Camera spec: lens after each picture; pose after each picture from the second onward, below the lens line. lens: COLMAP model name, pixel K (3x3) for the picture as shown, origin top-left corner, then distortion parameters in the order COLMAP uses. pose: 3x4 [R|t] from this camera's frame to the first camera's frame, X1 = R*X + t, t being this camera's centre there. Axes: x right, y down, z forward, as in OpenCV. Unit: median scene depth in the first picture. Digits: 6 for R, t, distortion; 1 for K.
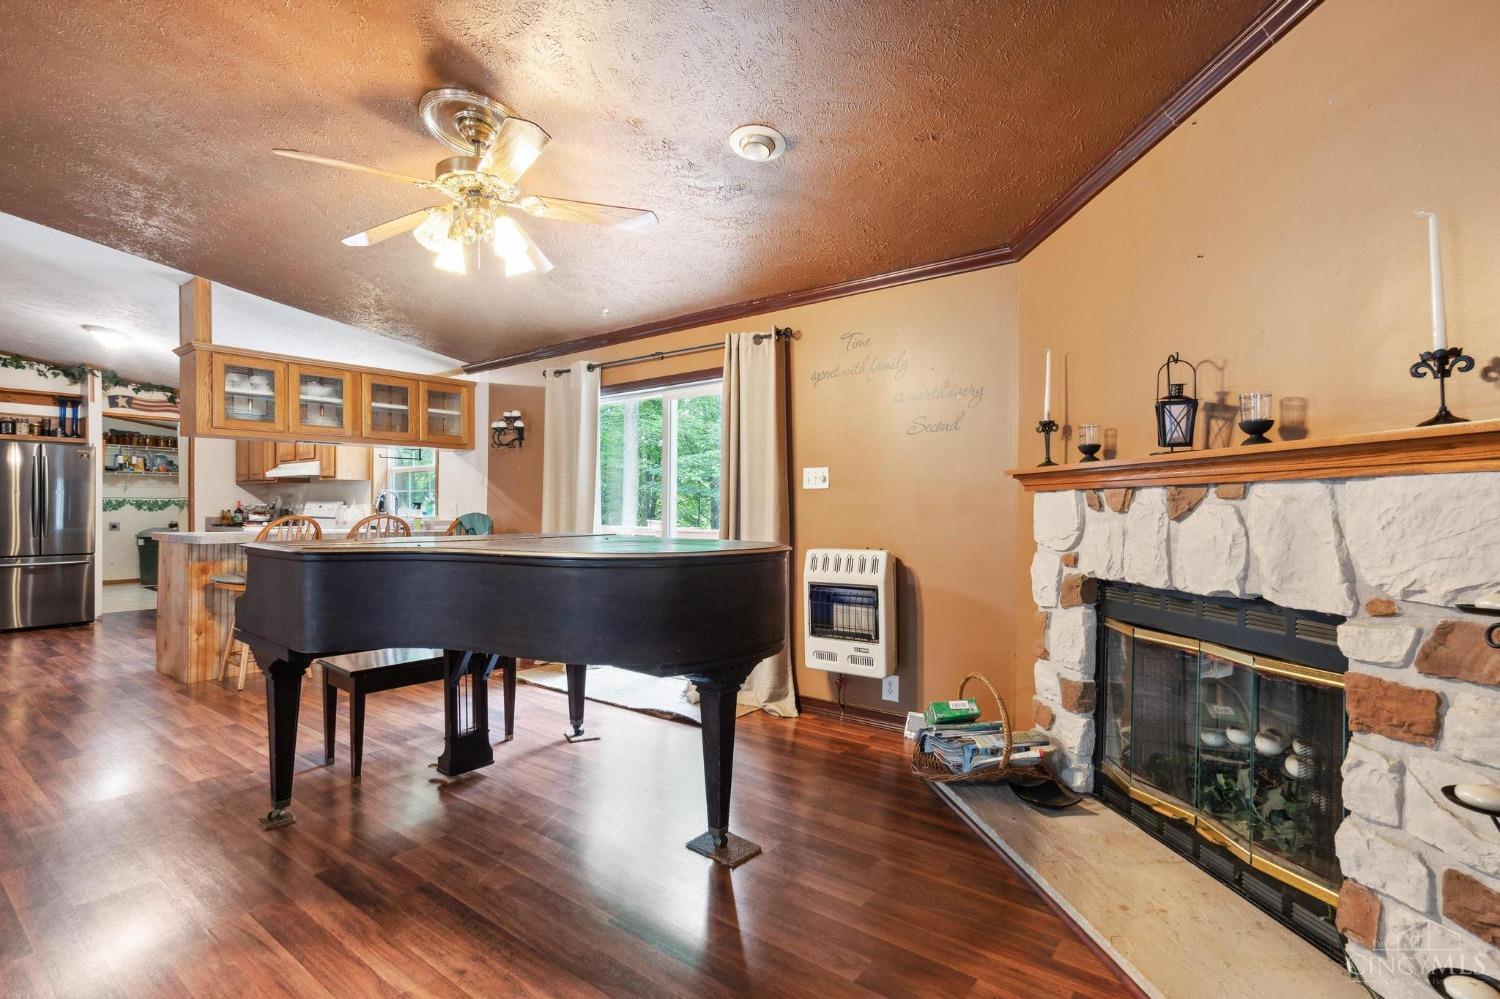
lens RADIAL K [[688.2, 0, 749.9], [0, 688.2, 502.8], [0, 0, 1]] dist [0.002681, -0.000006]
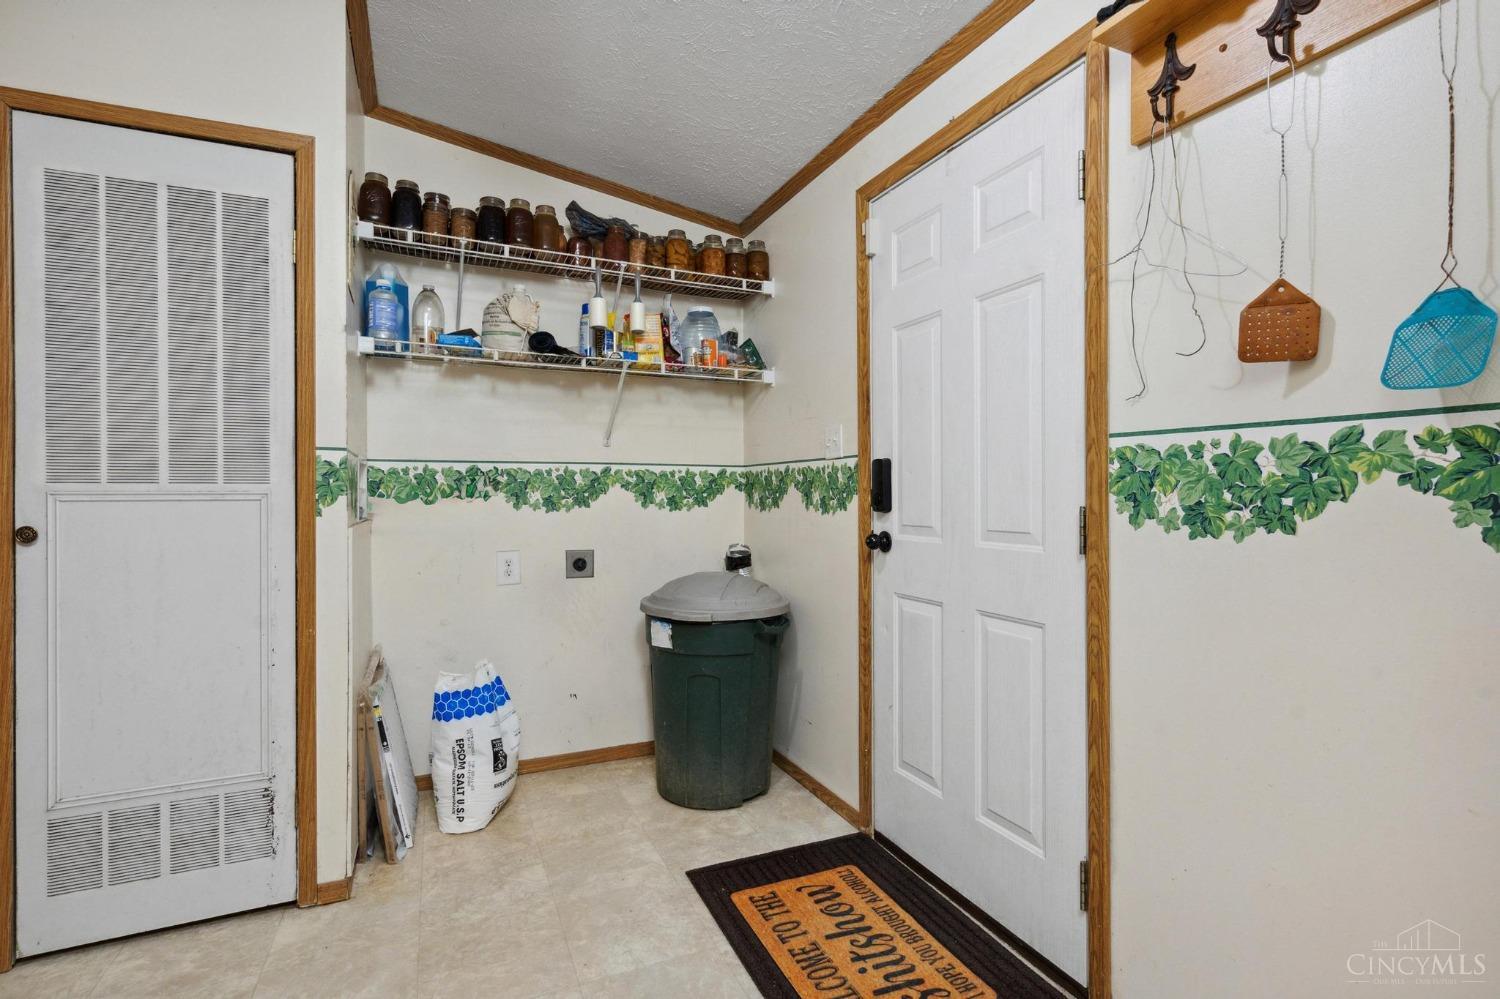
lens RADIAL K [[688.2, 0, 749.8], [0, 688.2, 496.6], [0, 0, 1]] dist [0.002681, -0.000006]
pose [[0.872924, 0.004290, -0.487837, -0.710352], [-0.001100, 0.999976, 0.006824, 0.004736], [0.487855, -0.005420, 0.872908, 0.773522]]
